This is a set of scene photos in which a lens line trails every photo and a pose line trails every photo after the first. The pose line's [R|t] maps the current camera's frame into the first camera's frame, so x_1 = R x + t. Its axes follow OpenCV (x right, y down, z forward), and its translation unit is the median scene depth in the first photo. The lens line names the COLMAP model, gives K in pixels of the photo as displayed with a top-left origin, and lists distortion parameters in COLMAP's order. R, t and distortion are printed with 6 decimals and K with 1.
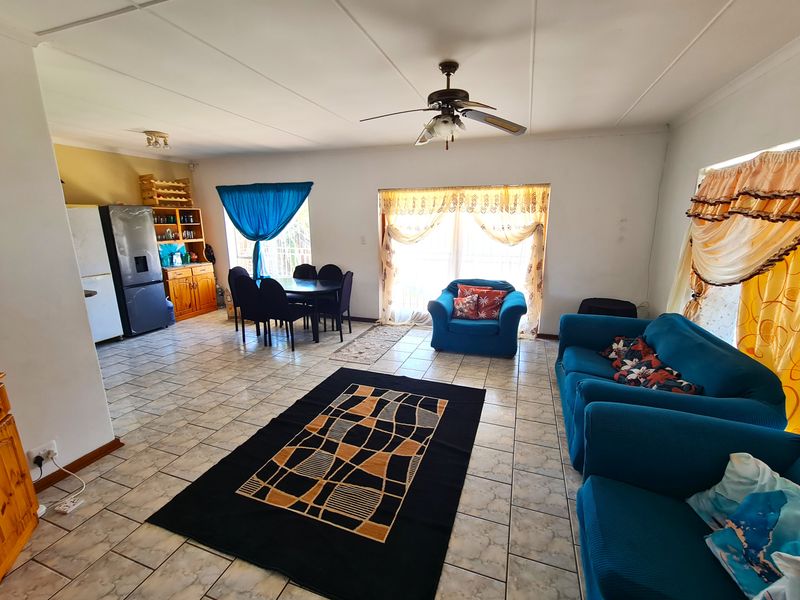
lens RADIAL K [[342.3, 0, 405.7], [0, 342.3, 298.6], [0, 0, 1]] dist [-0.000922, -0.000113]
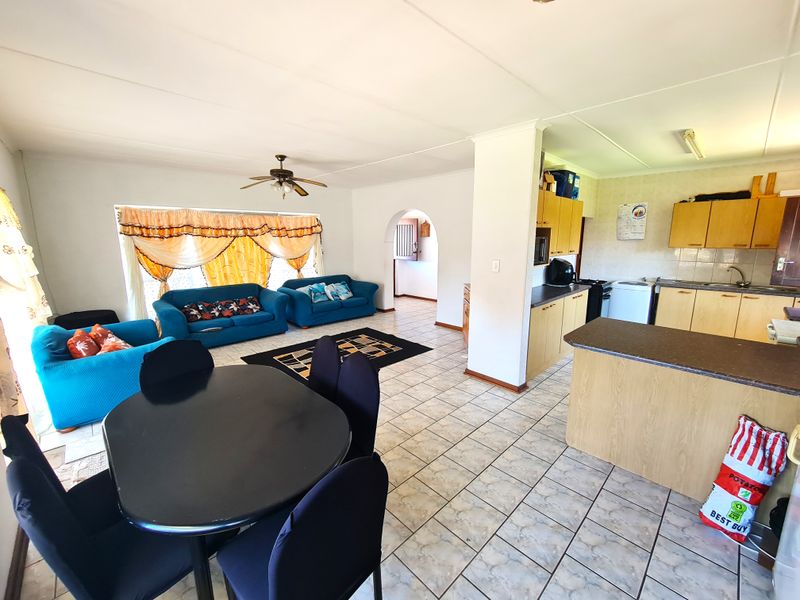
lens RADIAL K [[330.8, 0, 404.3], [0, 330.8, 295.4], [0, 0, 1]] dist [-0.003515, -0.000204]
pose [[-0.894574, -0.075704, 0.440461, -0.895635], [0.102352, 0.924652, 0.366801, -0.376519], [-0.435042, 0.373213, -0.819421, 1.643332]]
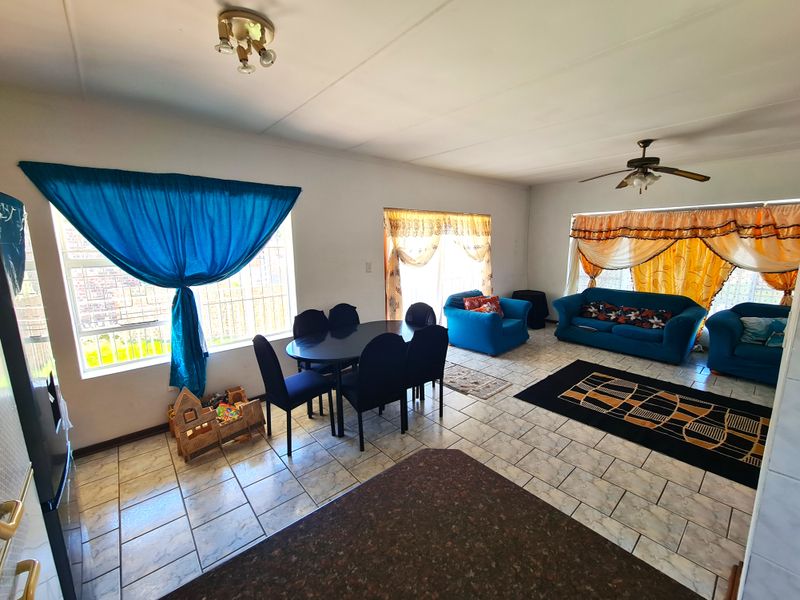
lens RADIAL K [[330.8, 0, 404.3], [0, 330.8, 295.4], [0, 0, 1]] dist [-0.003515, -0.000204]
pose [[0.497442, -0.149356, 0.854543, -1.187346], [0.204870, 0.977429, 0.051576, -0.198613], [-0.842959, 0.149414, 0.516813, 0.822448]]
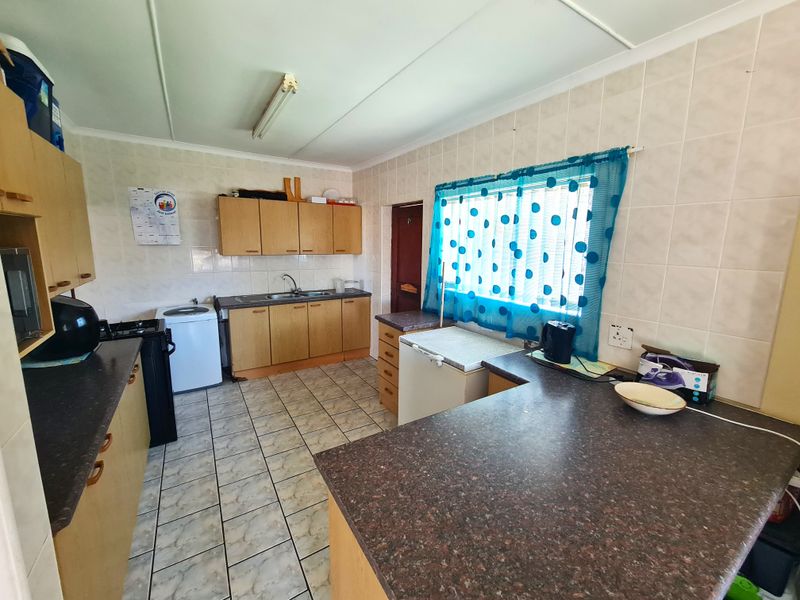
lens RADIAL K [[330.8, 0, 404.3], [0, 330.8, 295.4], [0, 0, 1]] dist [-0.003515, -0.000204]
pose [[-0.610301, 0.123389, -0.782501, -0.782826], [-0.189822, 0.936238, 0.295680, -0.230687], [0.769090, 0.328990, -0.547965, 0.959548]]
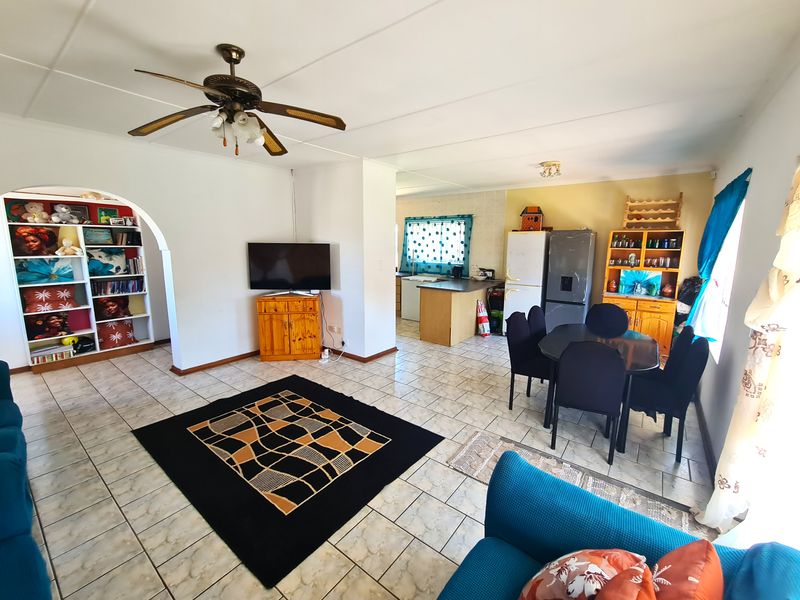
lens RADIAL K [[330.8, 0, 404.3], [0, 330.8, 295.4], [0, 0, 1]] dist [-0.003515, -0.000204]
pose [[-0.313680, 0.151378, -0.937384, 0.523977], [-0.217522, 0.949501, 0.226125, -0.266307], [0.924277, 0.274833, -0.264912, 1.134910]]
